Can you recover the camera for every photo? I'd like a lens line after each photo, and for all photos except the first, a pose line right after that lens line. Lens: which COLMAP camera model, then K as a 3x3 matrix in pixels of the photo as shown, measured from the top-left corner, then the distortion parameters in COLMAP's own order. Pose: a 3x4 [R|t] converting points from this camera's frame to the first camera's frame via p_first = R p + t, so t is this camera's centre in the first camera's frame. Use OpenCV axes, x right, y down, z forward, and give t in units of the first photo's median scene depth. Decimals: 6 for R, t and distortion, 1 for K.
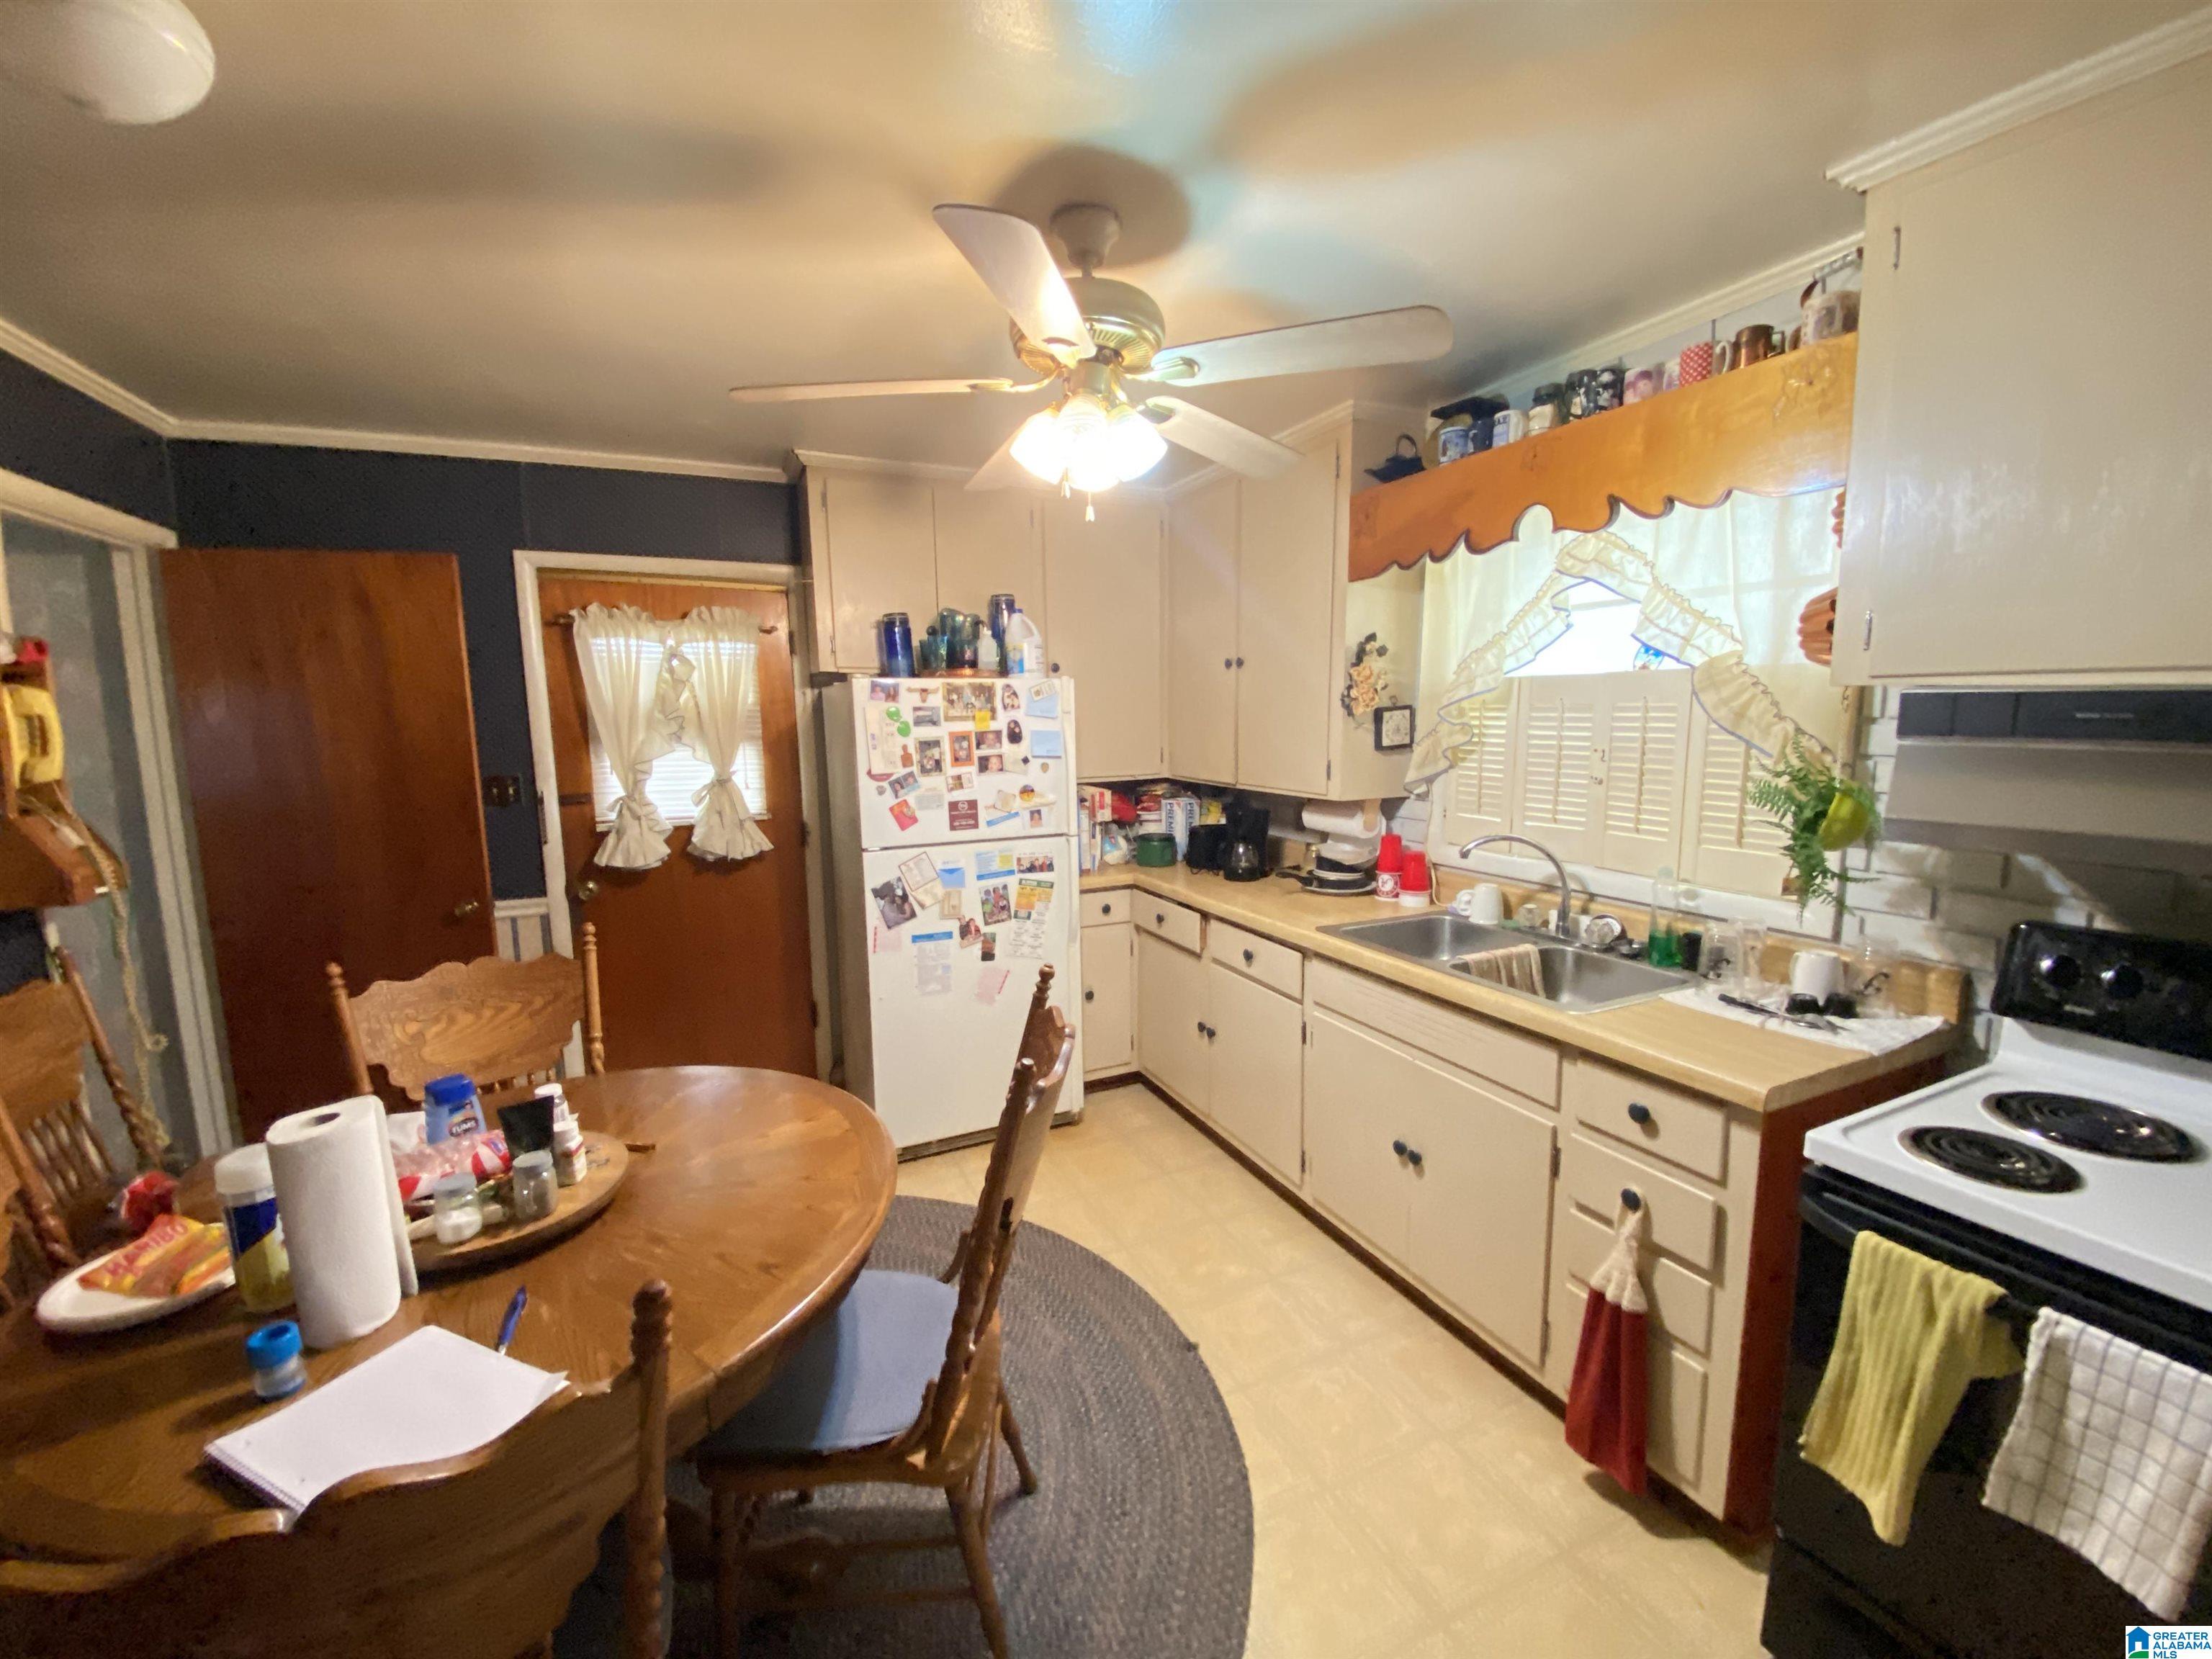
lens RADIAL K [[885.4, 0, 1108.0], [0, 885.4, 832.1], [0, 0, 1]] dist [0.037689, -0.029971]
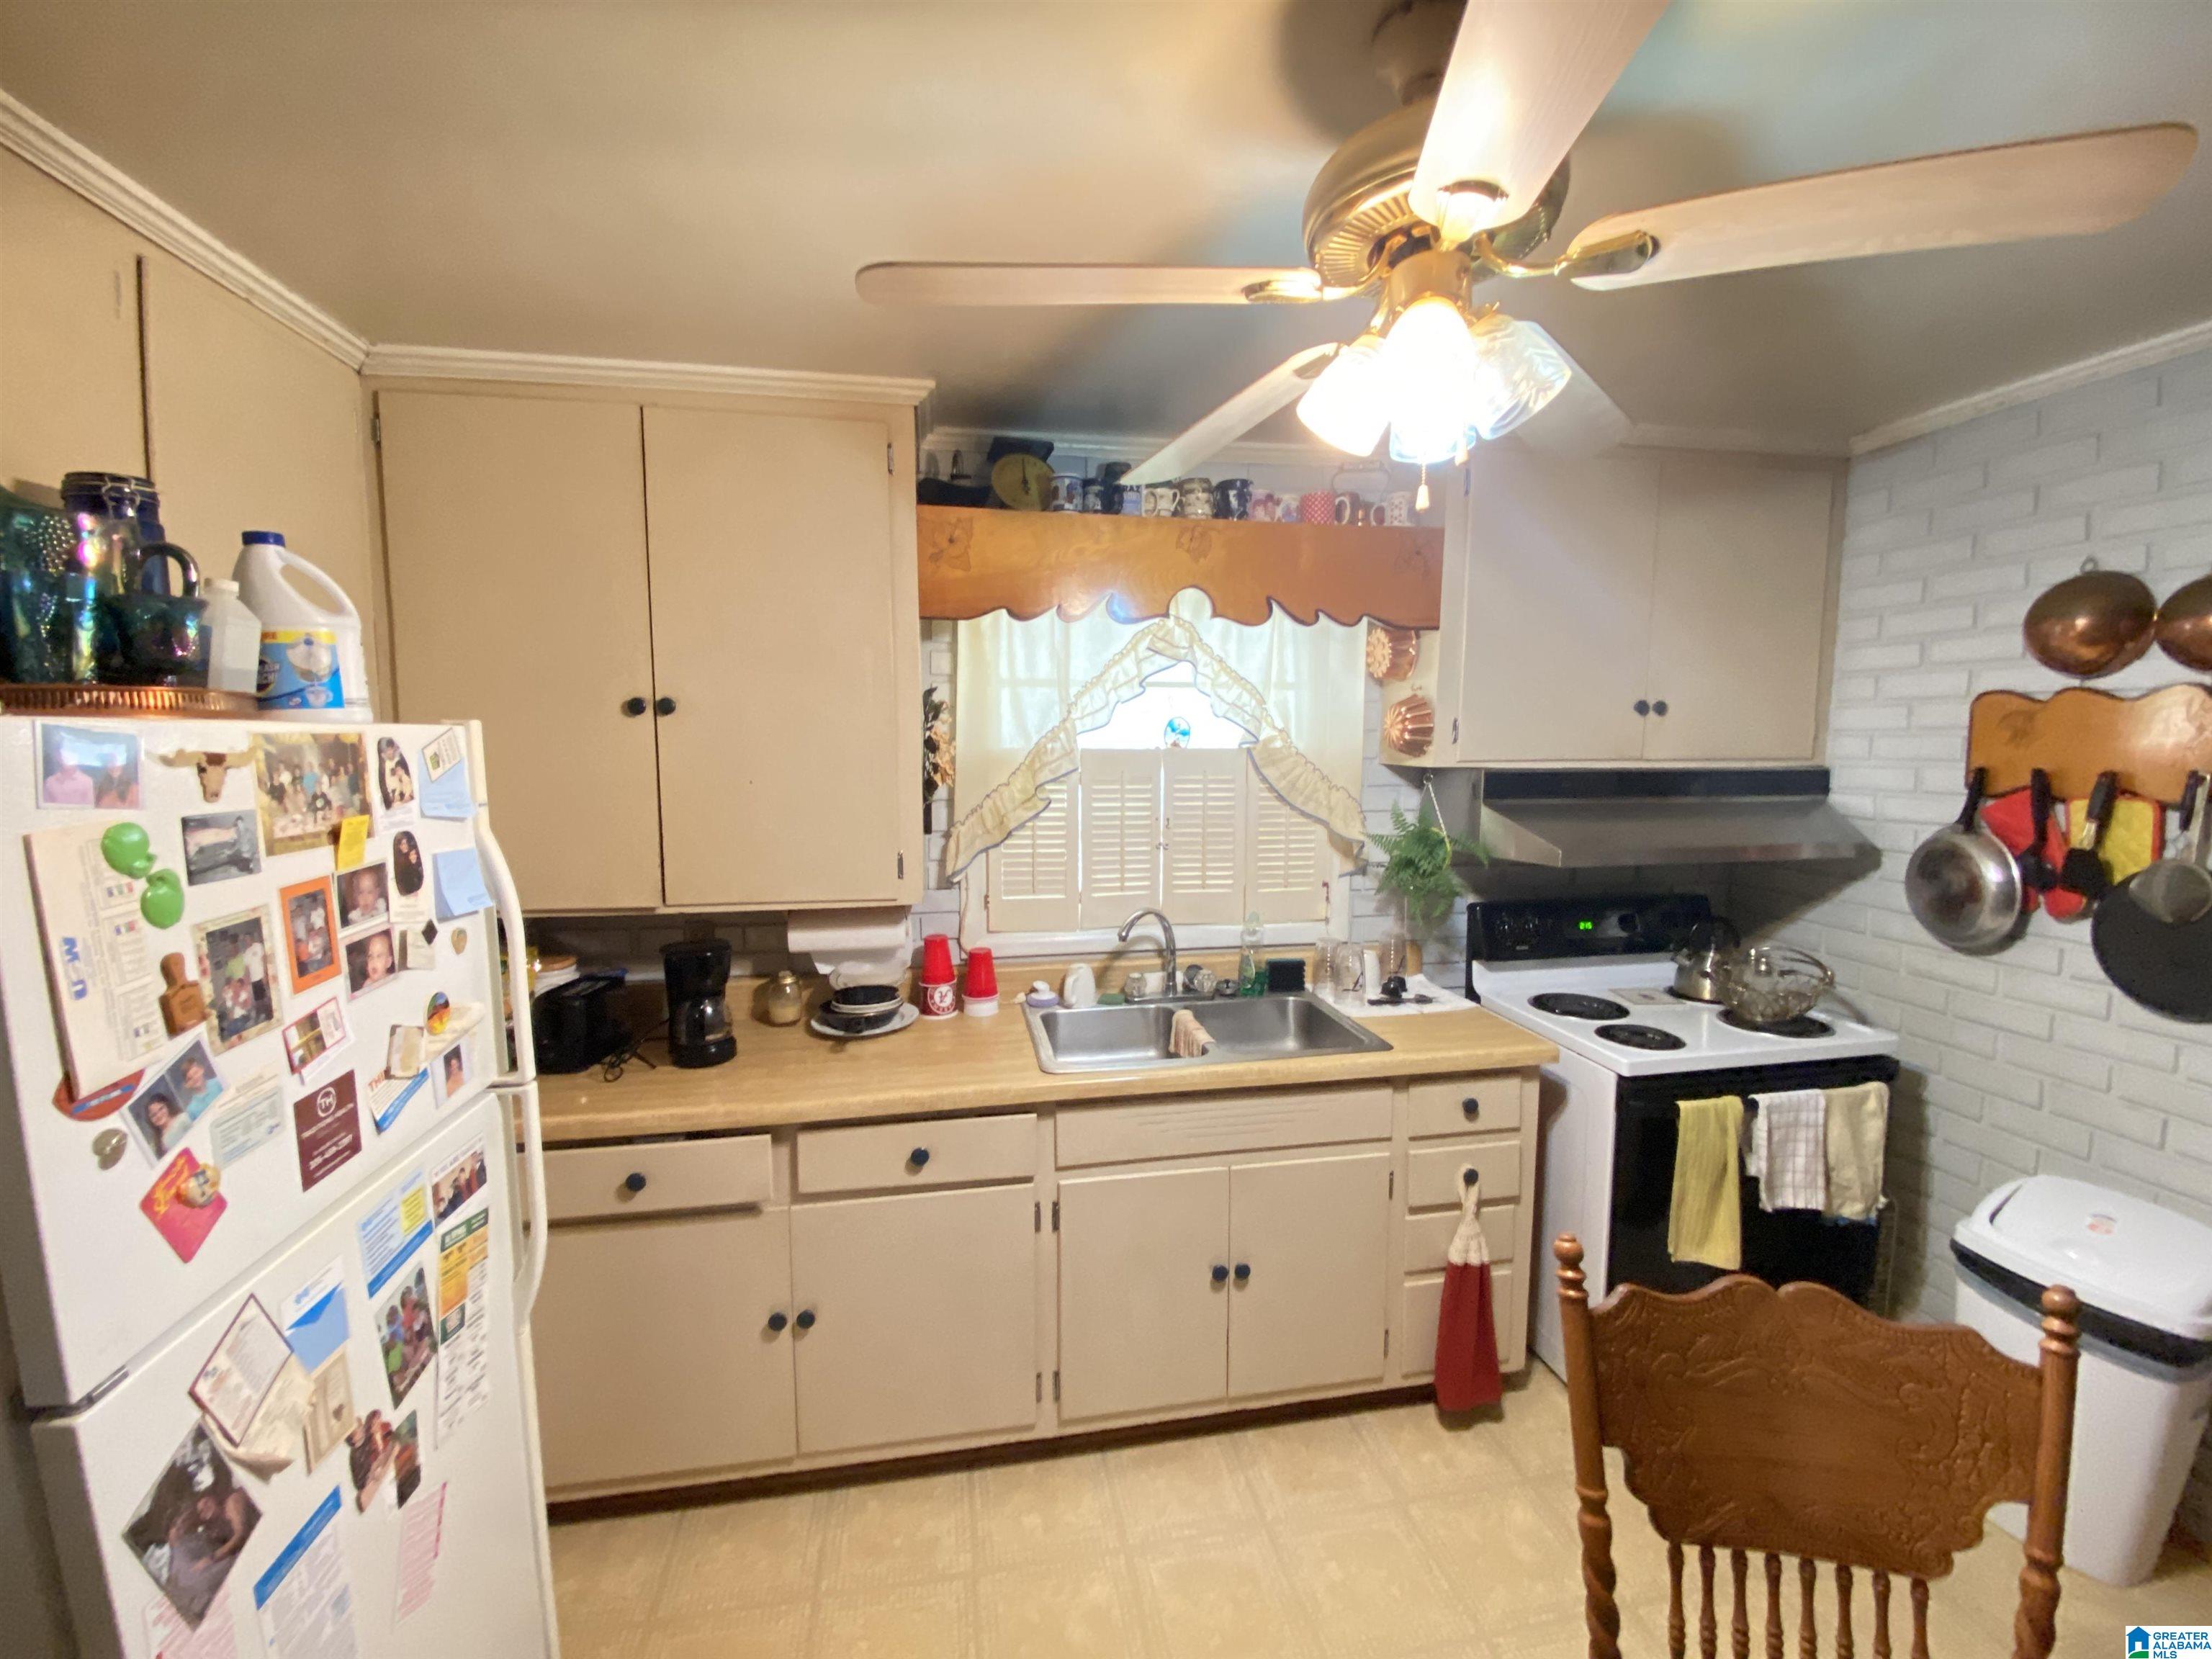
lens RADIAL K [[885.4, 0, 1108.0], [0, 885.4, 832.1], [0, 0, 1]] dist [0.037689, -0.029971]
pose [[0.262499, -0.081690, 0.961468, -0.410934], [0.127779, 0.990578, 0.049277, -0.111643], [-0.956434, 0.109920, 0.270464, 0.635429]]
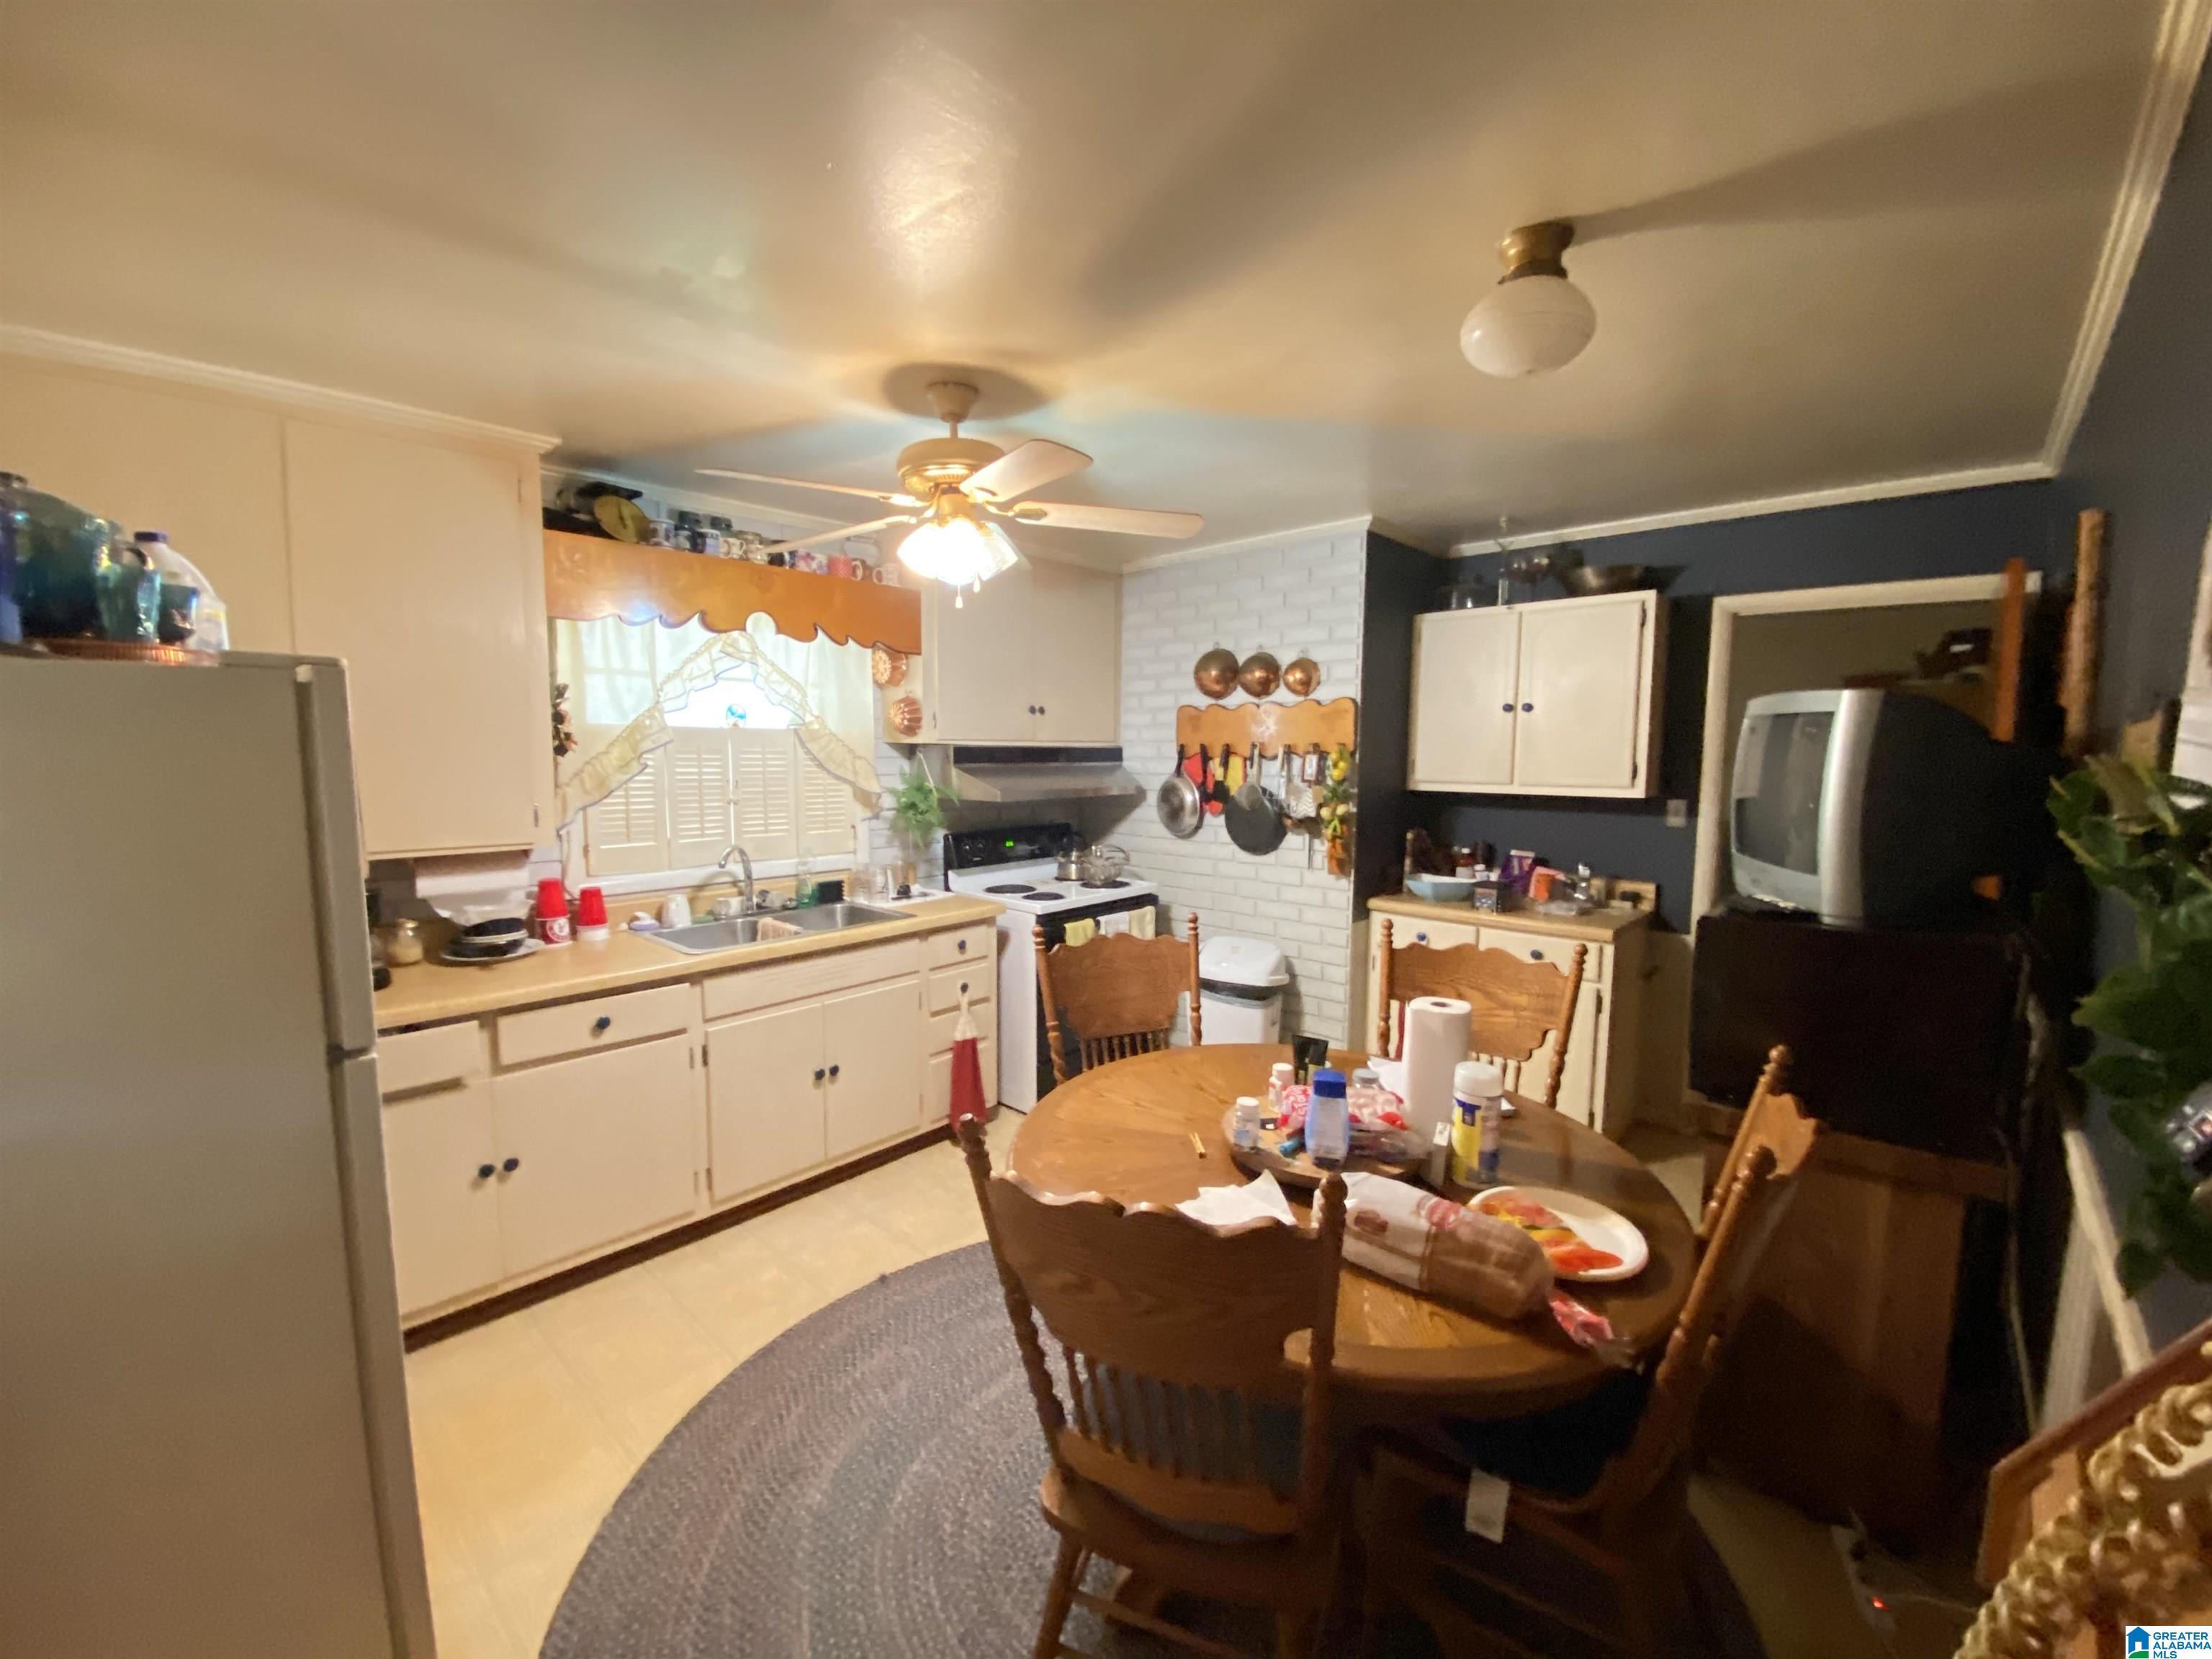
lens RADIAL K [[885.4, 0, 1108.0], [0, 885.4, 832.1], [0, 0, 1]] dist [0.037689, -0.029971]
pose [[-0.373124, -0.072166, 0.924970, -0.819190], [0.128127, 0.983410, 0.128411, -0.095805], [-0.918892, 0.166426, -0.357688, 0.794865]]
